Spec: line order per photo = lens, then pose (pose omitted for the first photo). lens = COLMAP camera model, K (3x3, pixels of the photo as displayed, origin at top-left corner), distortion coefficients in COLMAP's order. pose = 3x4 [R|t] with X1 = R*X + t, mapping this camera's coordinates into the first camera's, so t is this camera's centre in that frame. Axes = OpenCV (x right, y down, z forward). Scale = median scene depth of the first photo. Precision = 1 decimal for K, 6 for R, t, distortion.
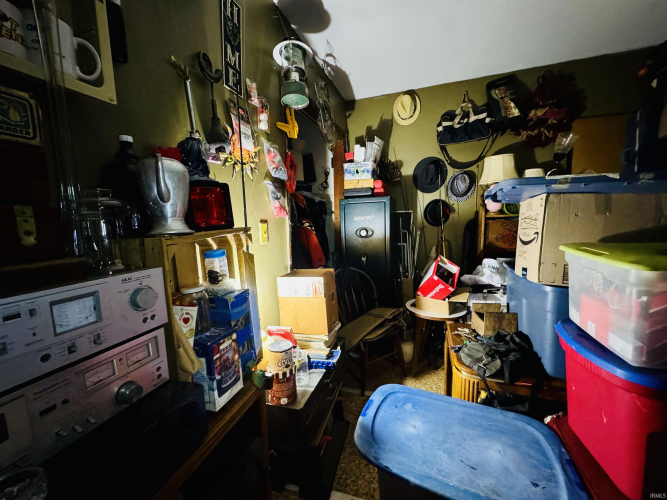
lens RADIAL K [[264.8, 0, 333.5], [0, 264.8, 249.4], [0, 0, 1]] dist [-0.002080, 0.000001]
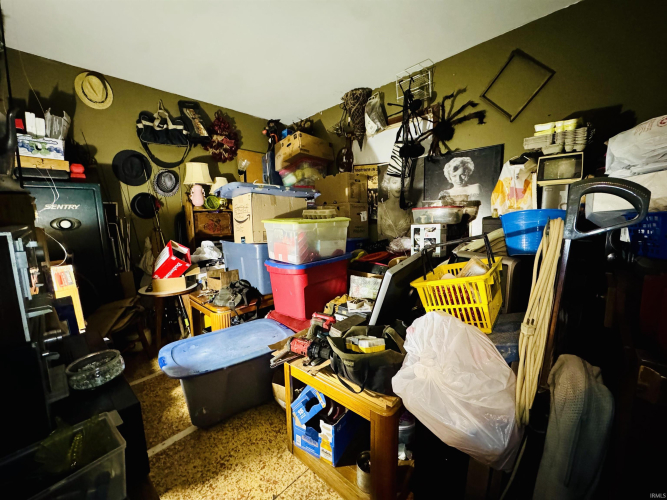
lens RADIAL K [[264.8, 0, 333.5], [0, 264.8, 249.4], [0, 0, 1]] dist [-0.002080, 0.000001]
pose [[0.418050, -0.096570, 0.903276, -0.289890], [0.108013, 0.992564, 0.056126, 0.060632], [-0.901980, 0.074102, 0.425372, -0.113098]]
